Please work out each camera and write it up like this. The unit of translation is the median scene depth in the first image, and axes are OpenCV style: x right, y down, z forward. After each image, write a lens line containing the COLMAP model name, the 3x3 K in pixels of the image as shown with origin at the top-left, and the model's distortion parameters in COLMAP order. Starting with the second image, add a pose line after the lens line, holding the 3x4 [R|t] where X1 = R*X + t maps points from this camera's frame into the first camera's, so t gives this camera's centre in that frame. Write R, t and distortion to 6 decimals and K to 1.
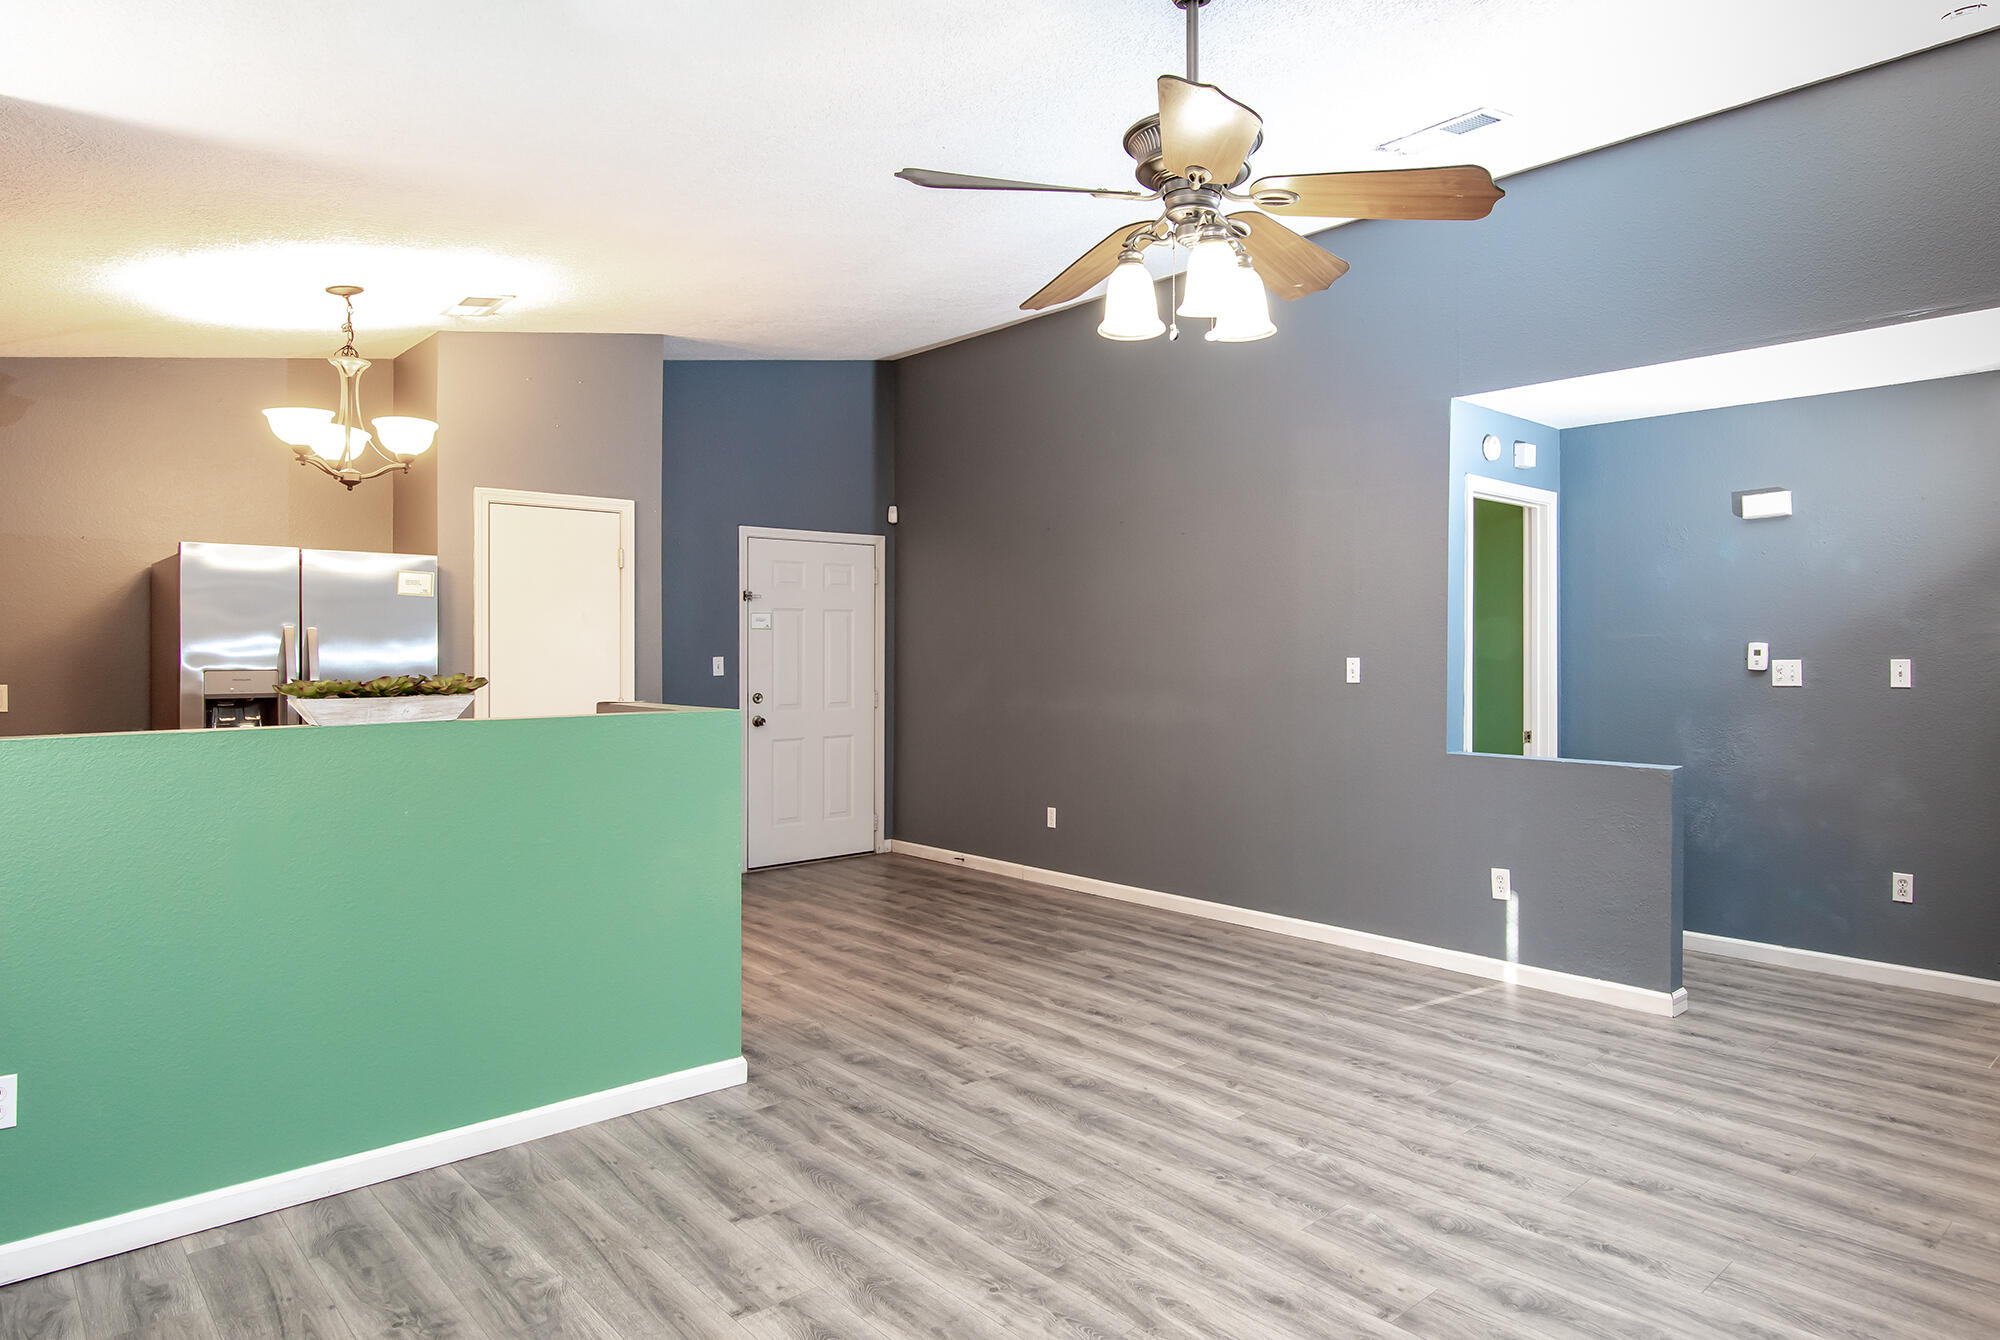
lens RADIAL K [[1187.8, 0, 1015.1], [0, 1187.8, 668.5], [0, 0, 1]] dist [-0.003447, 0.008639]
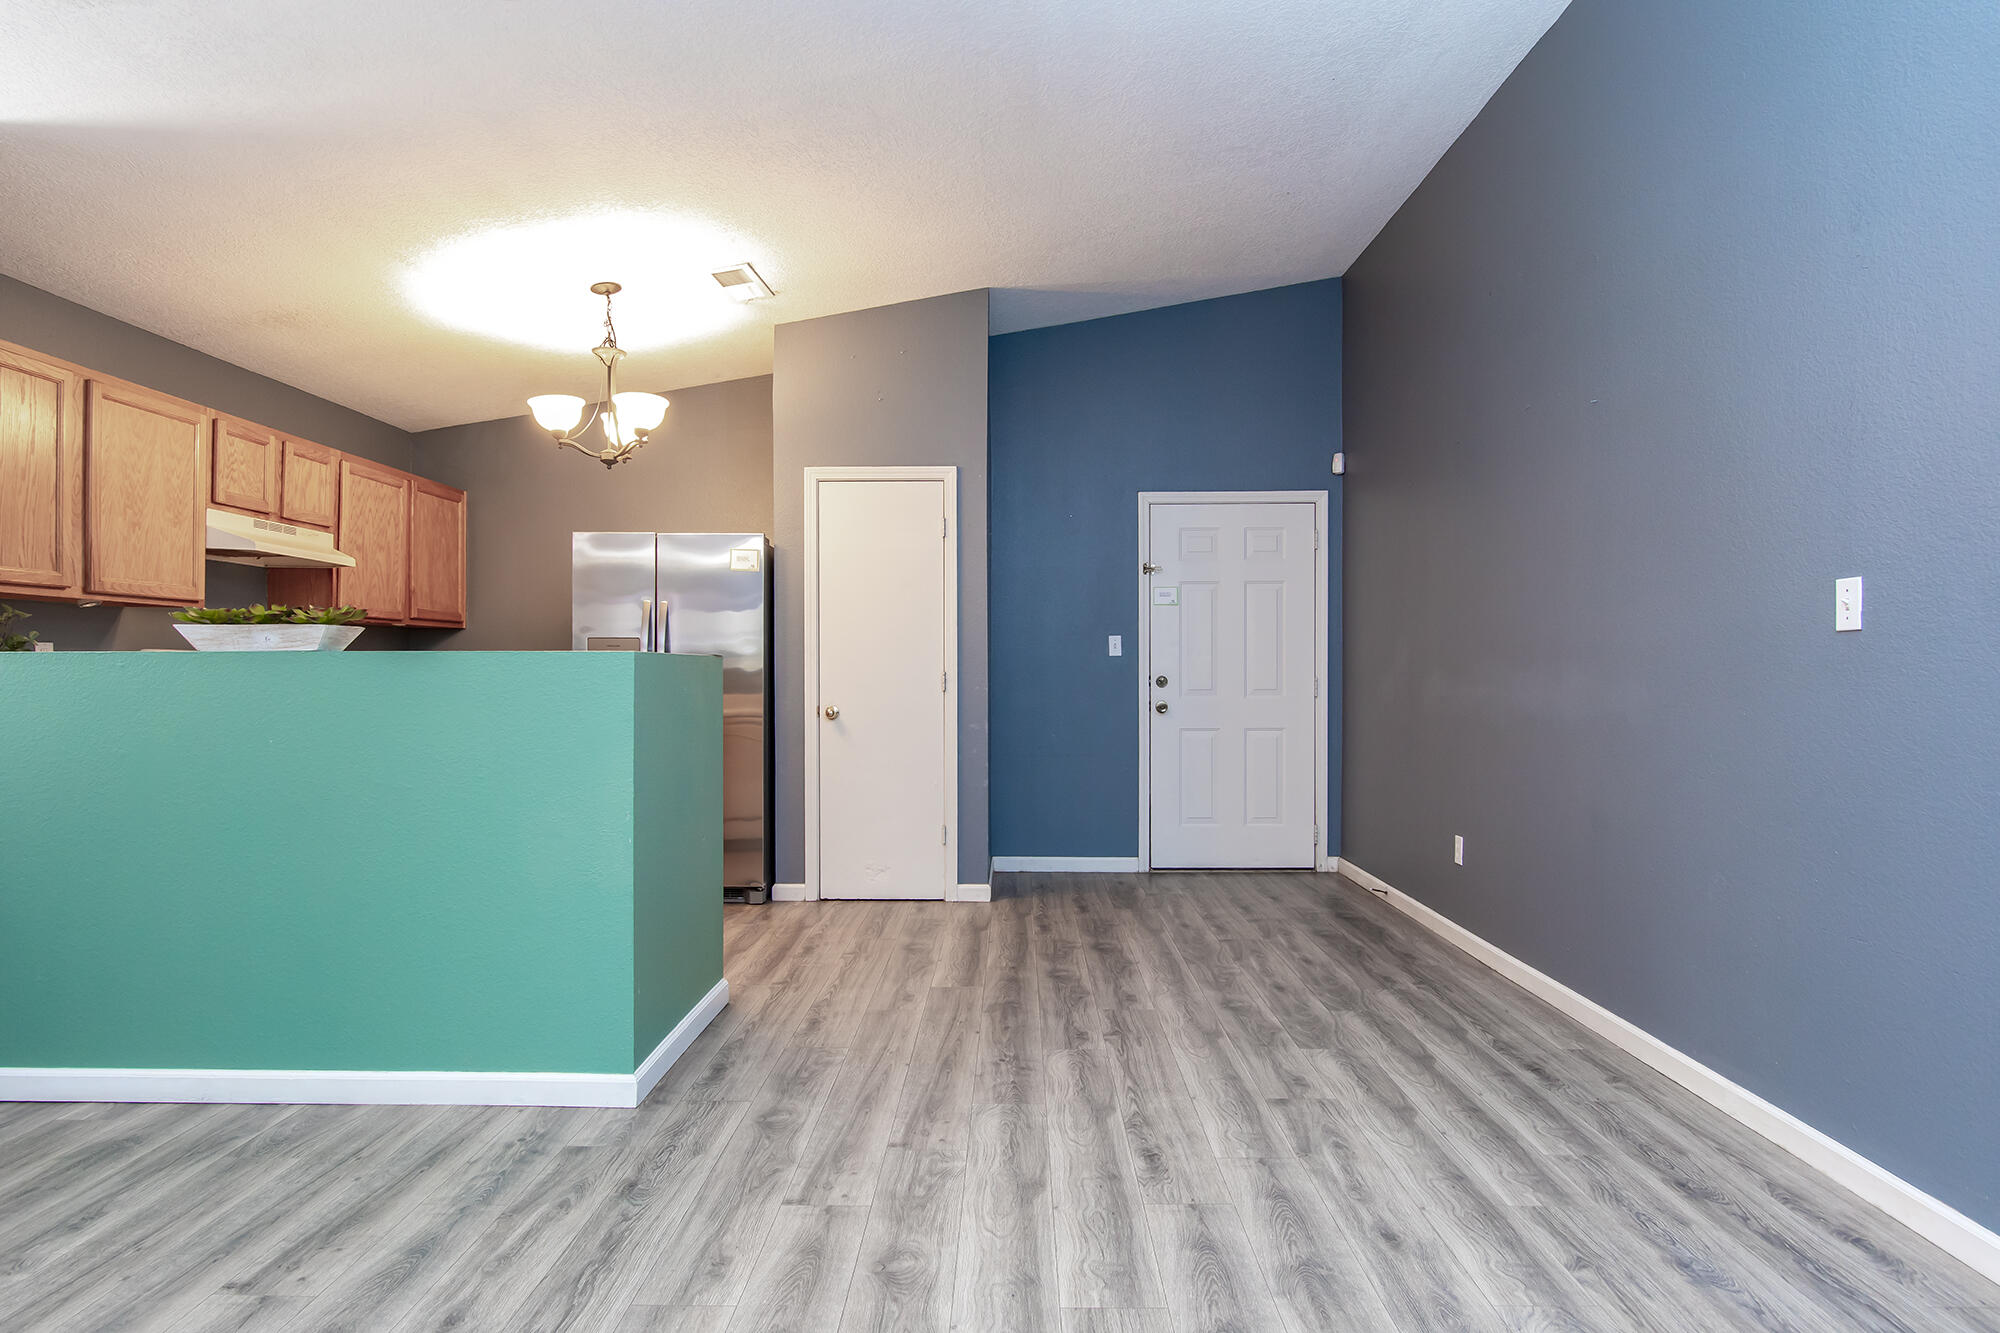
lens RADIAL K [[1042.2, 0, 977.1], [0, 1042.2, 683.7], [0, 0, 1]] dist [-0.006986, 0.001382]
pose [[0.736275, 0.012492, -0.676567, 0.371817], [-0.013973, 0.999897, 0.003256, 0.044693], [0.676538, 0.007057, 0.736374, 0.547769]]
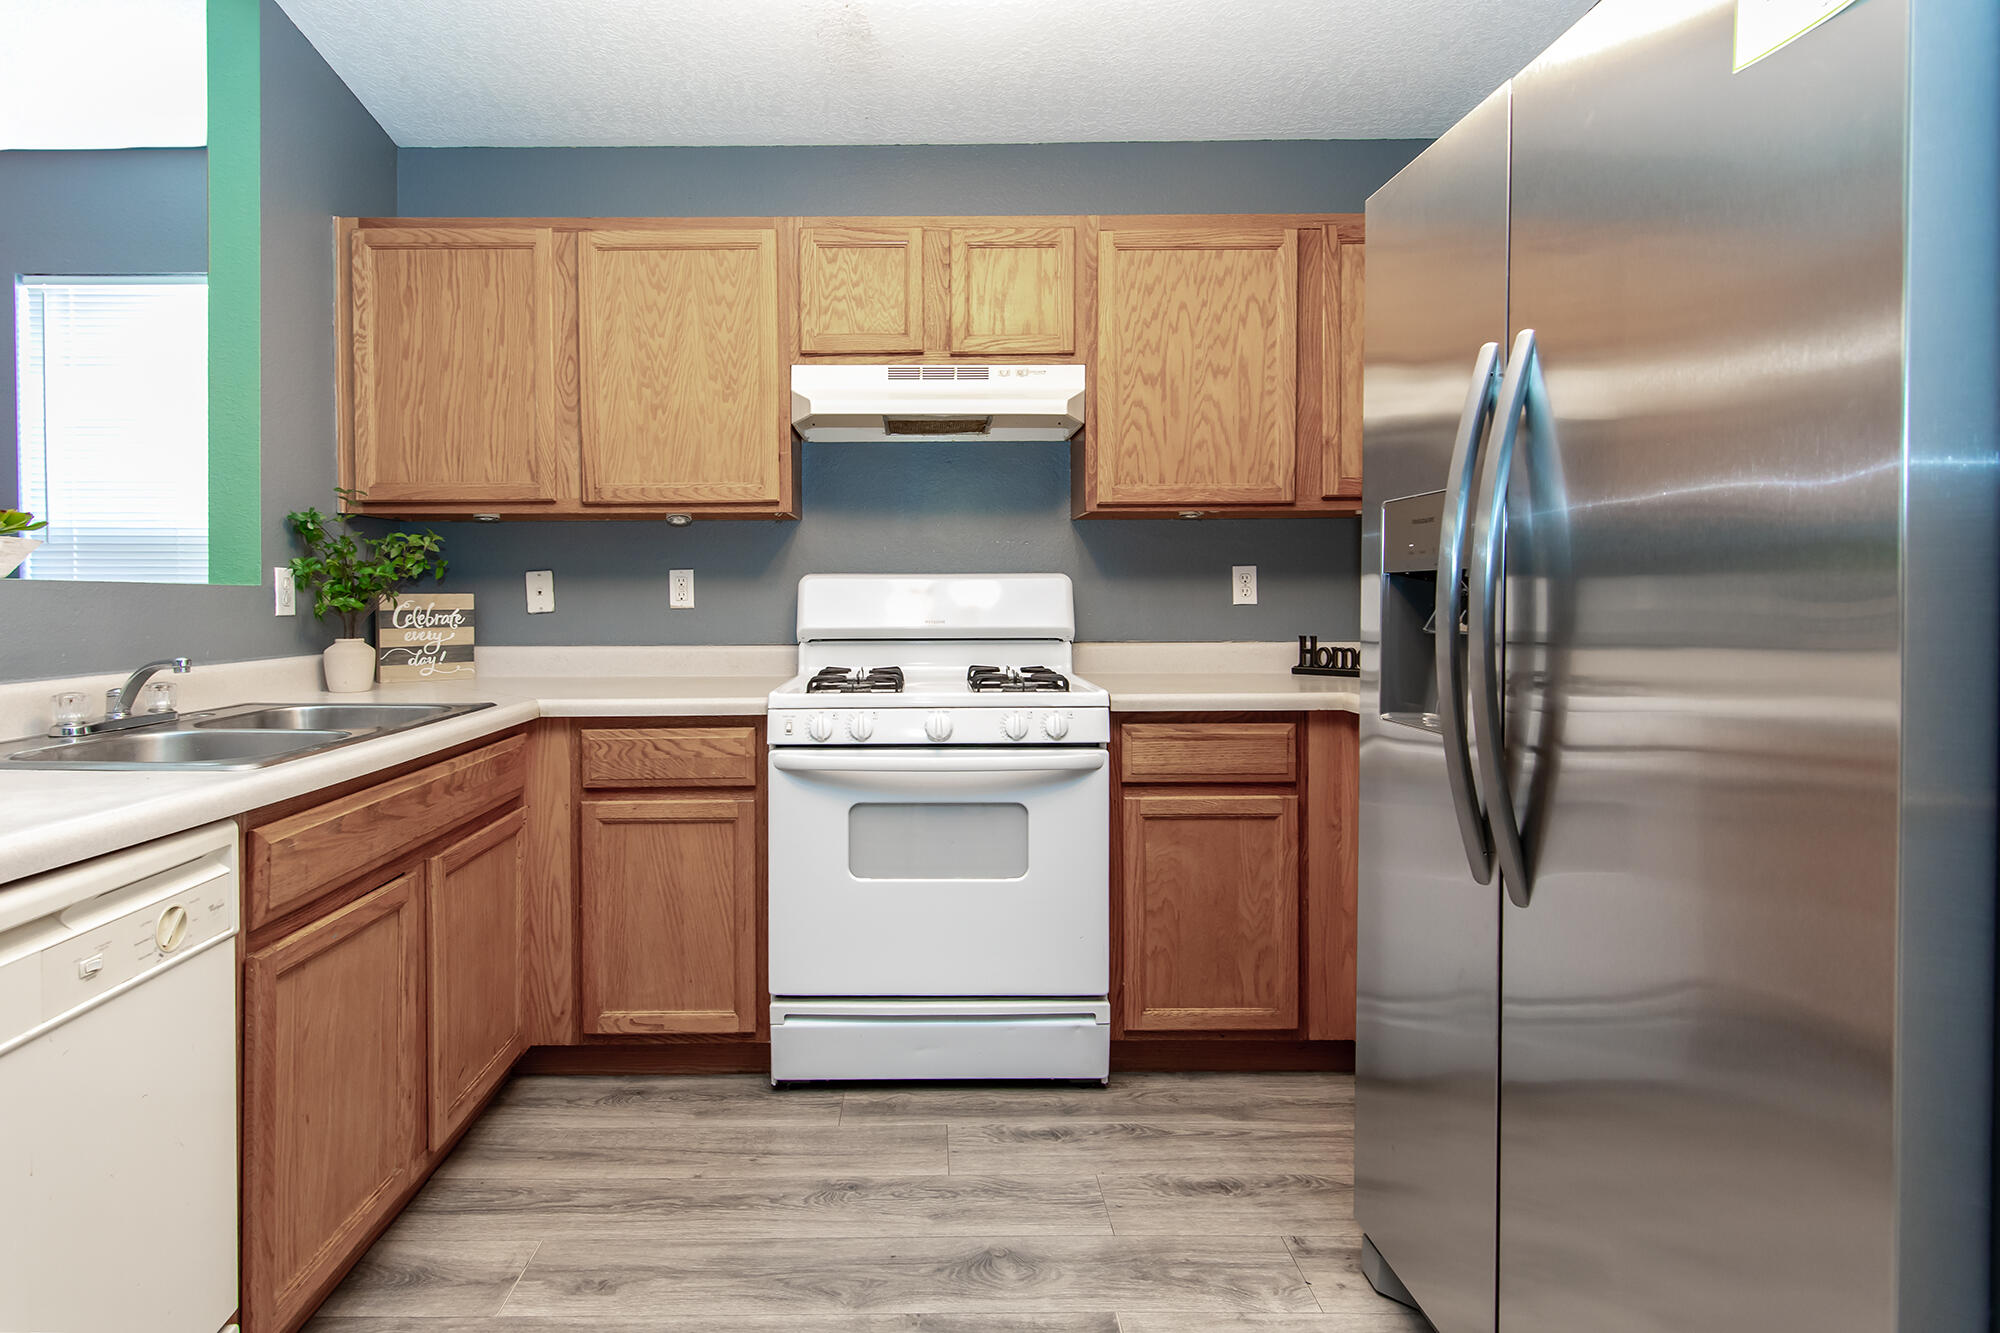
lens RADIAL K [[1053.1, 0, 898.9], [0, 1053.1, 605.8], [0, 0, 1]] dist [0.004319, -0.002148]
pose [[-0.656607, 0.005878, -0.754210, -0.341670], [-0.006110, 0.999895, 0.013112, 0.037607], [0.754208, 0.013218, -0.656503, 1.252646]]
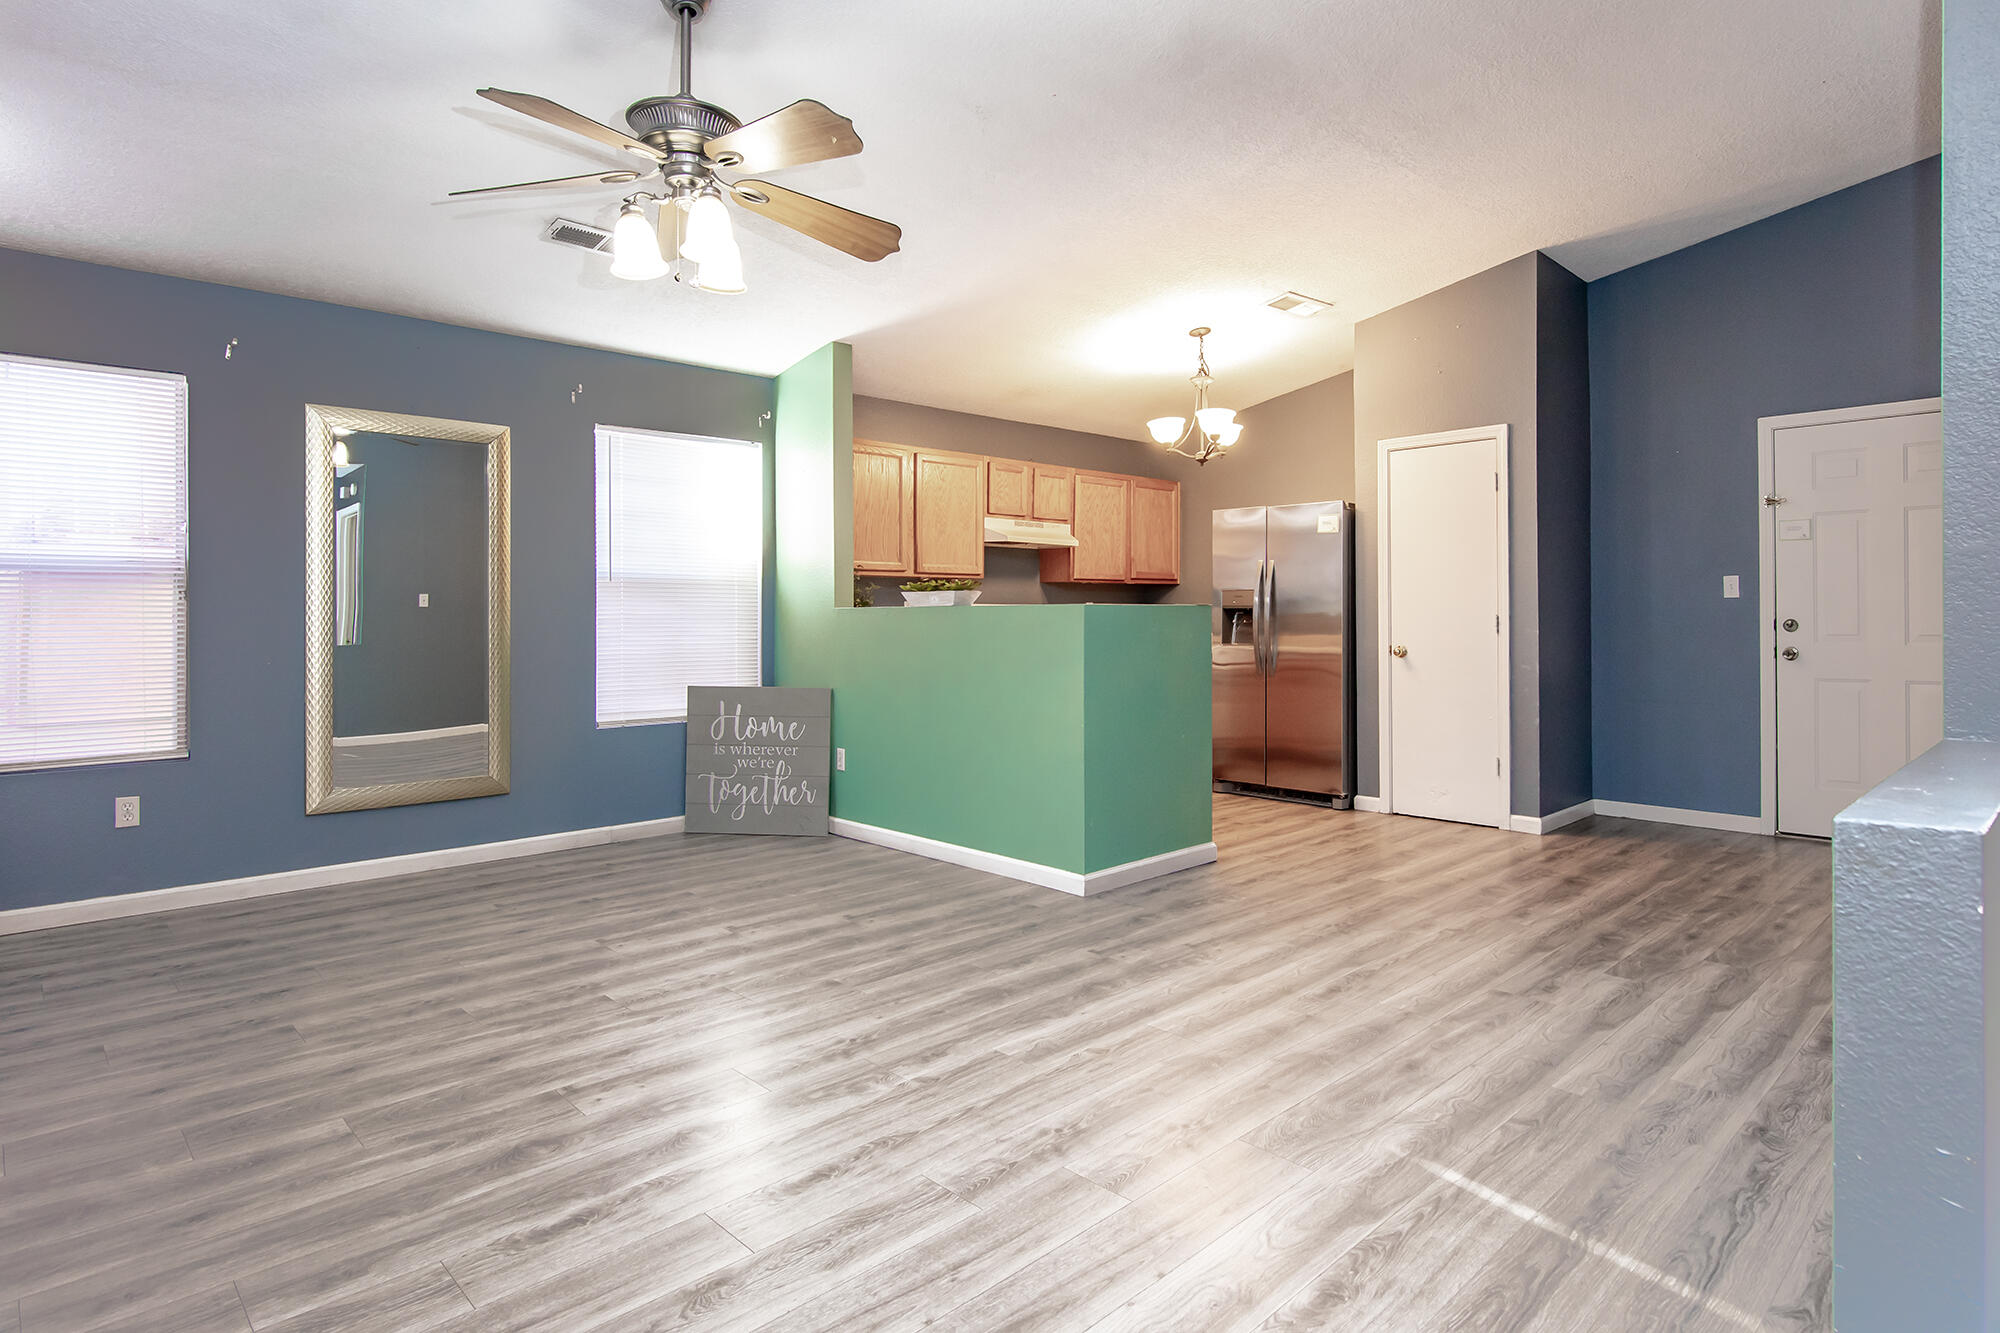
lens RADIAL K [[1024.7, 0, 1083.2], [0, 1024.7, 625.3], [0, 0, 1]] dist [-0.001026, -0.000930]
pose [[0.088697, 0.012194, -0.995984, 0.749637], [-0.012204, 0.999863, 0.011155, 0.039839], [0.995984, 0.011165, 0.088834, 0.781376]]
